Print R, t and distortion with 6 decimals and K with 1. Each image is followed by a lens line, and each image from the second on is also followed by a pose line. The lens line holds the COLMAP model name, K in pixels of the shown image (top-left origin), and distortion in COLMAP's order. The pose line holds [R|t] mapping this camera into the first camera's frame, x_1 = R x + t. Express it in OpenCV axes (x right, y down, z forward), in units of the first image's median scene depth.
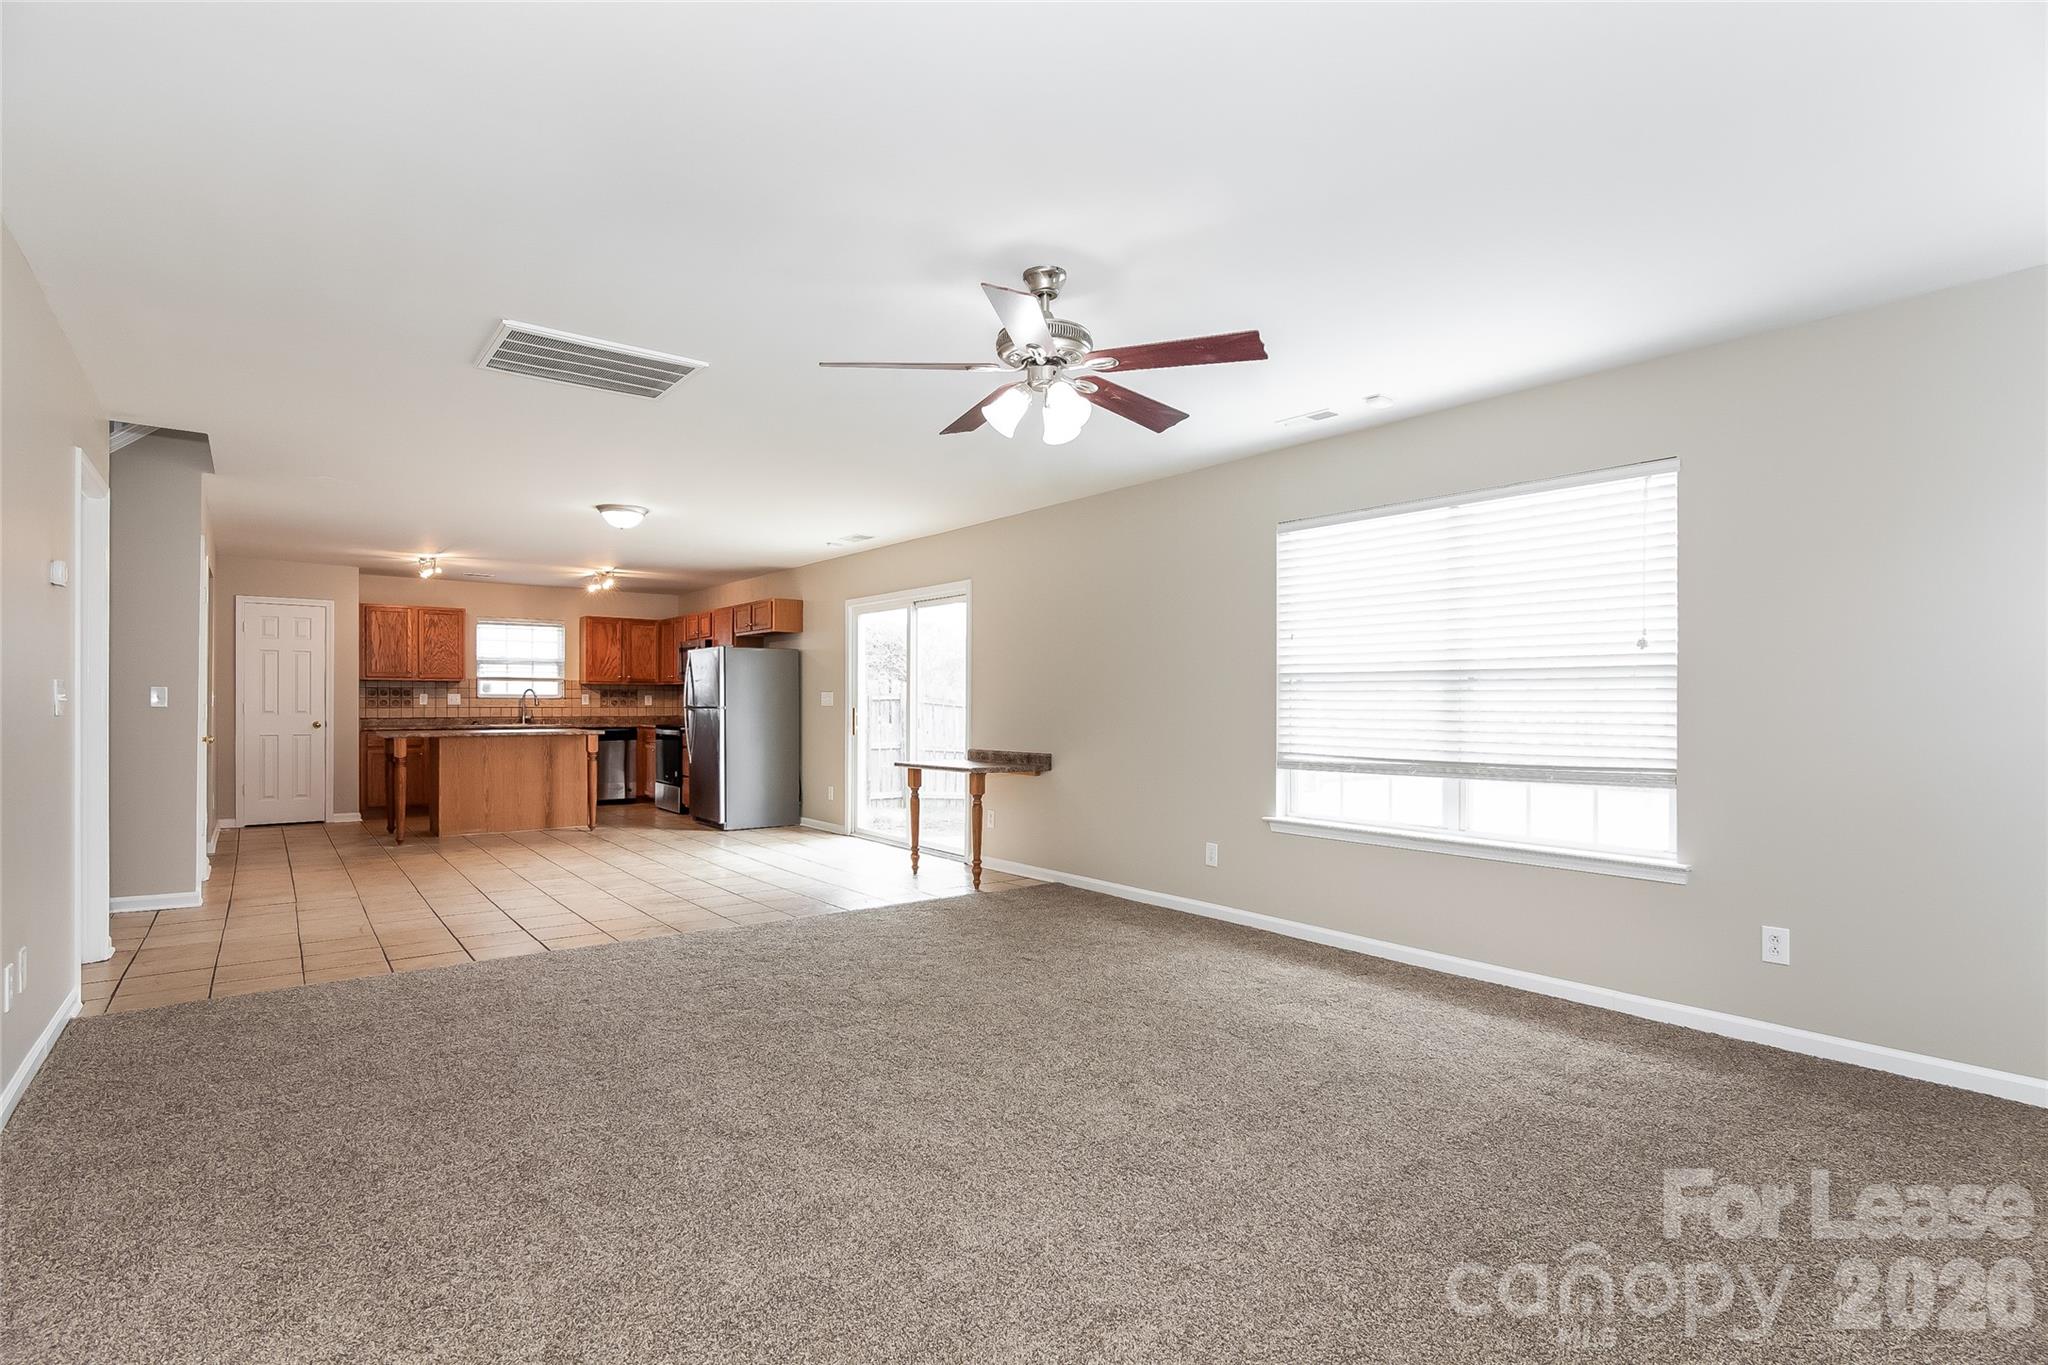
lens RADIAL K [[1003.7, 0, 1004.0], [0, 1003.7, 704.3], [0, 0, 1]] dist [0.011238, 0.000494]
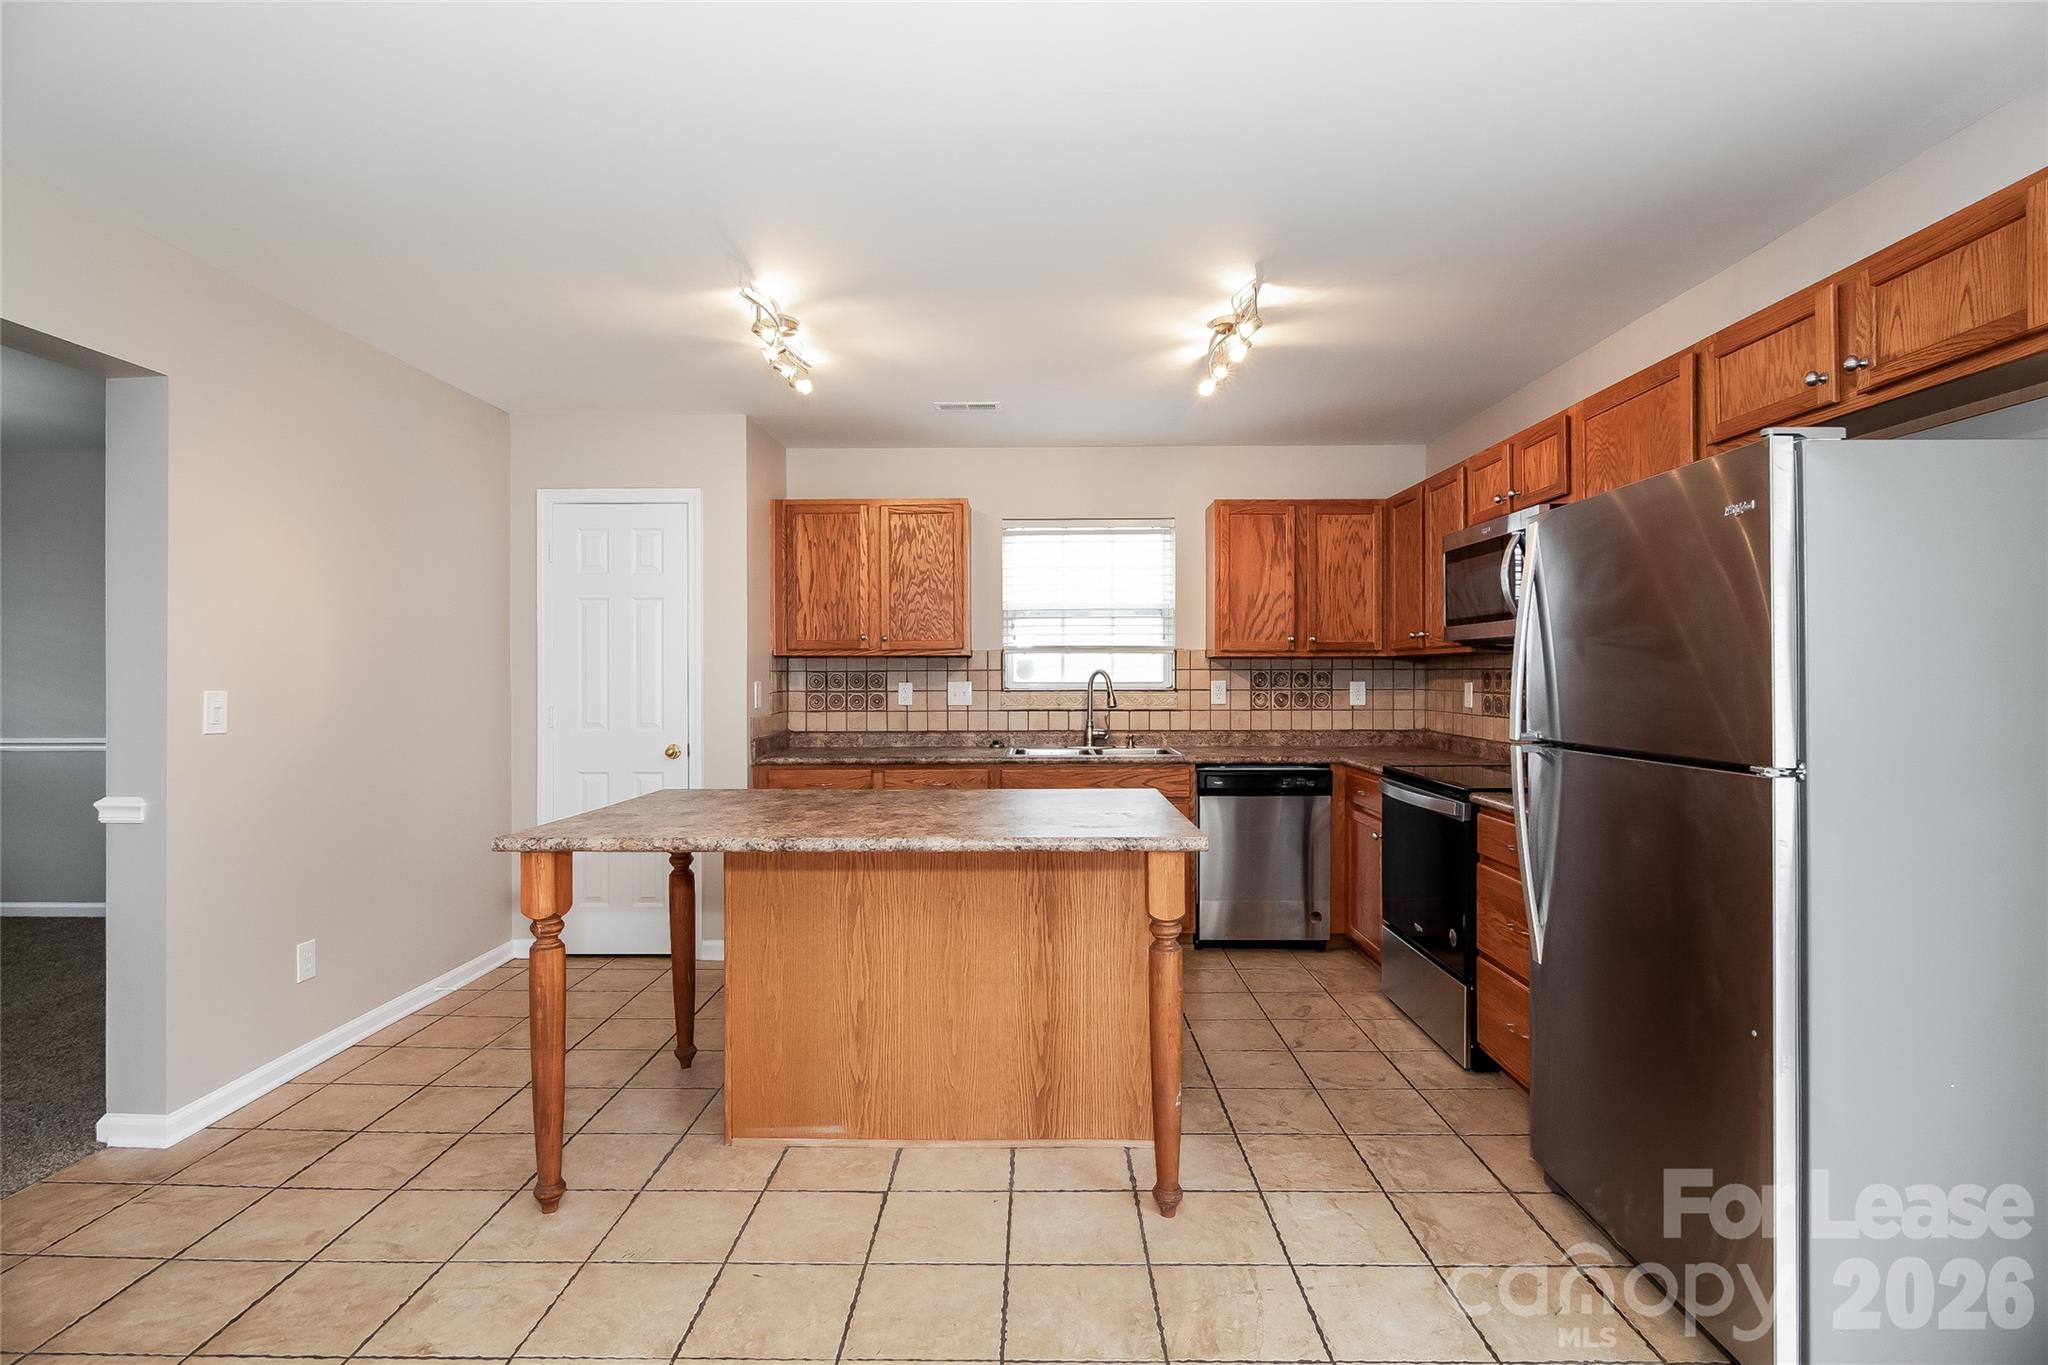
lens RADIAL K [[1003.7, 0, 1016.7], [0, 1003.7, 679.6], [0, 0, 1]] dist [0.011238, 0.000494]
pose [[0.793076, -0.002890, -0.609116, -0.225425], [0.003539, 0.999994, -0.000137, -0.010959], [0.609113, -0.002047, 0.793081, 0.618919]]
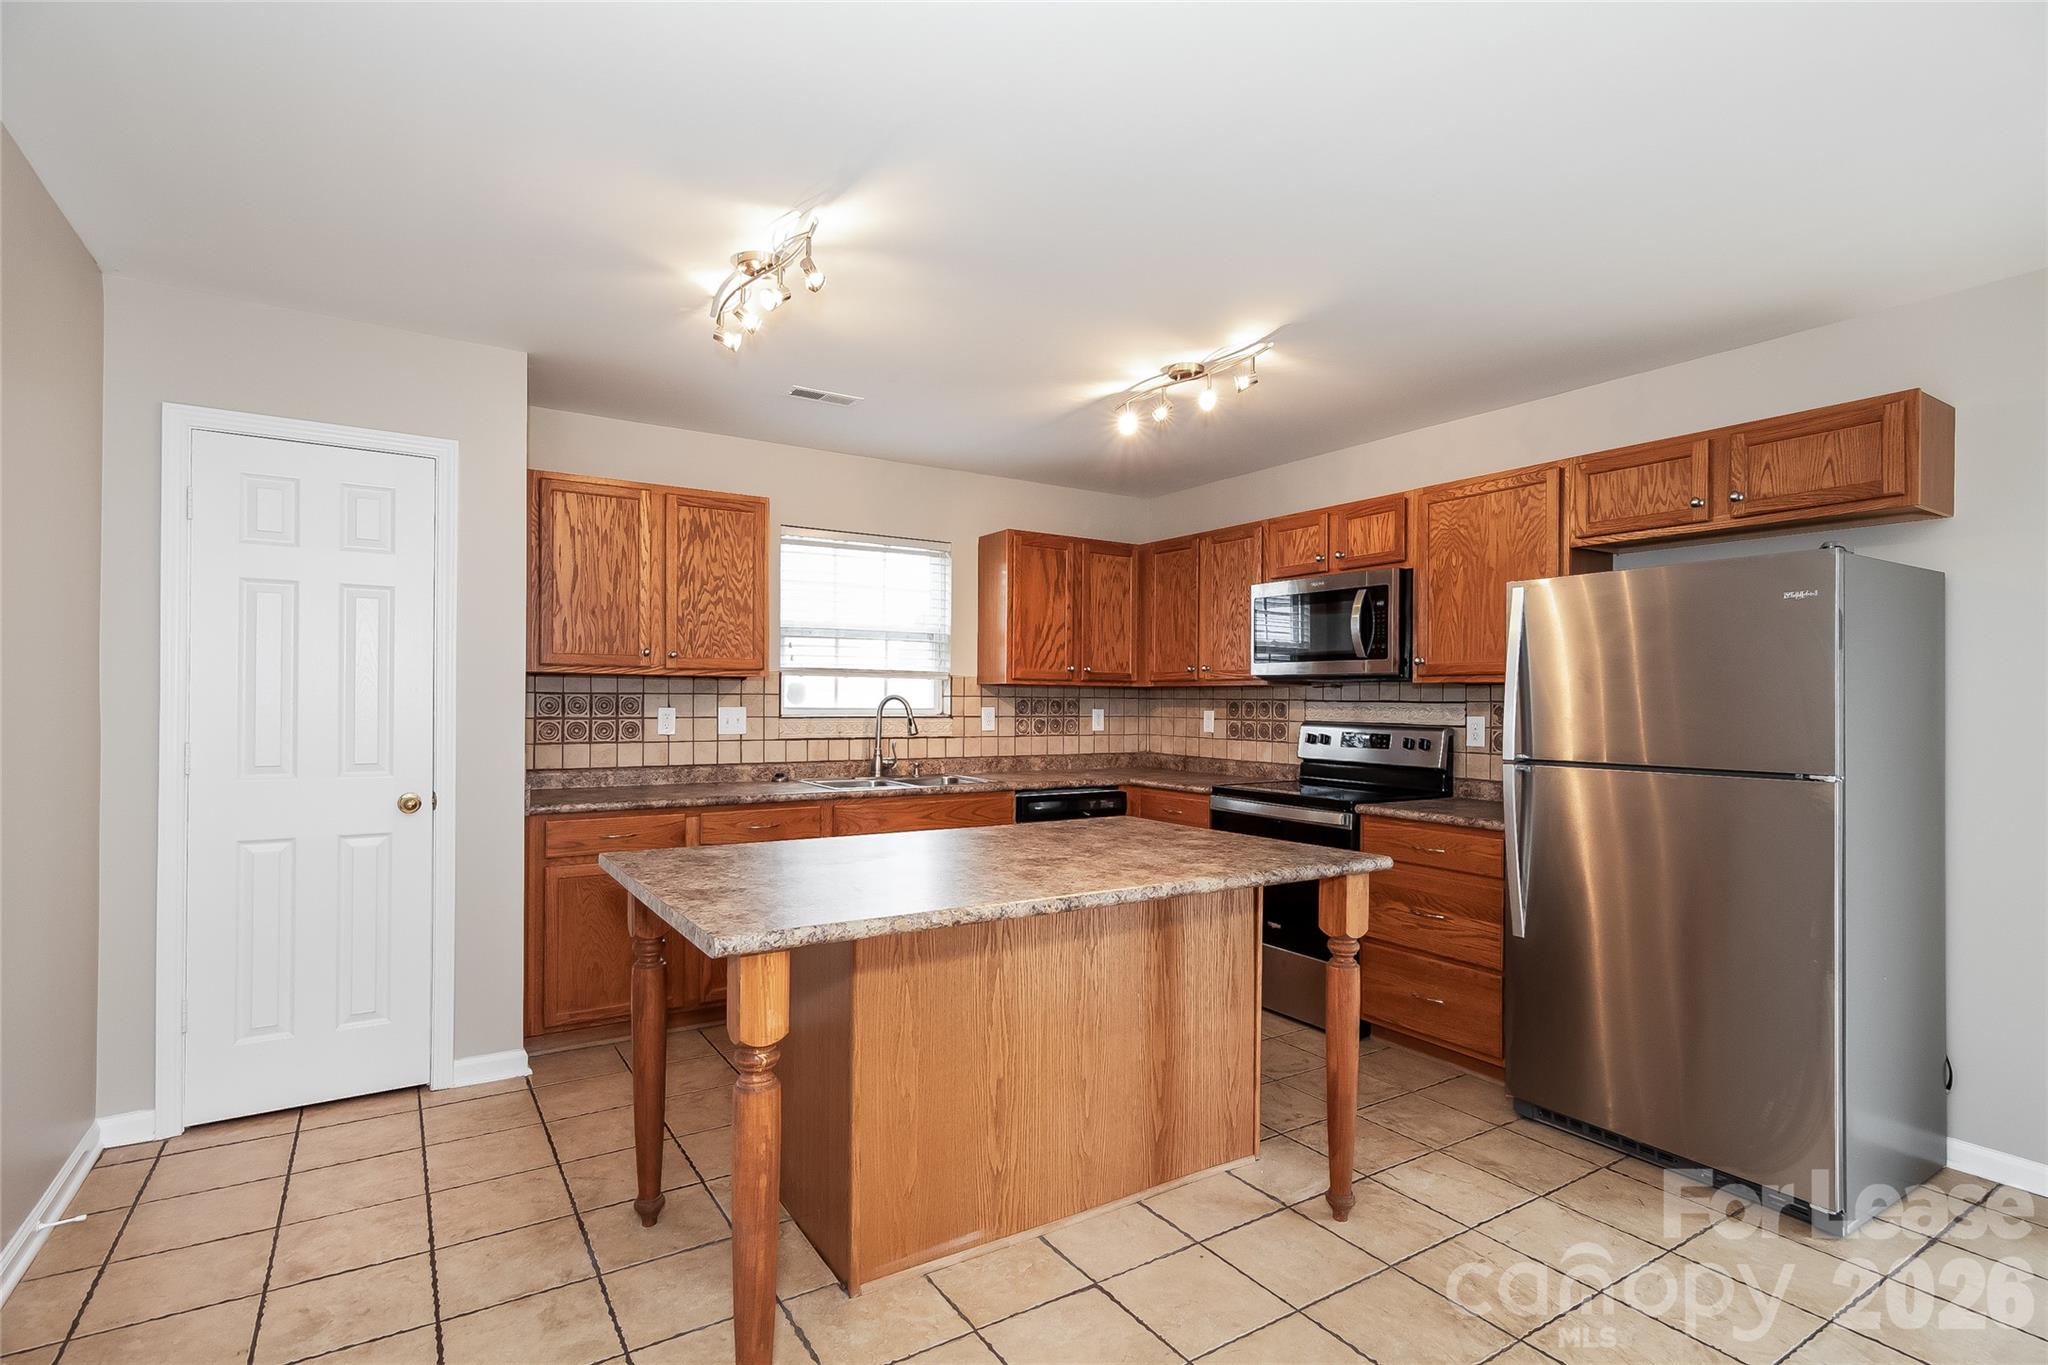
lens RADIAL K [[1003.7, 0, 1030.1], [0, 1003.7, 696.3], [0, 0, 1]] dist [0.011238, 0.000494]
pose [[0.997901, 0.004306, -0.064609, -0.386499], [-0.004873, 0.999951, -0.008624, -0.011507], [0.064568, 0.008921, 0.997873, 0.577989]]
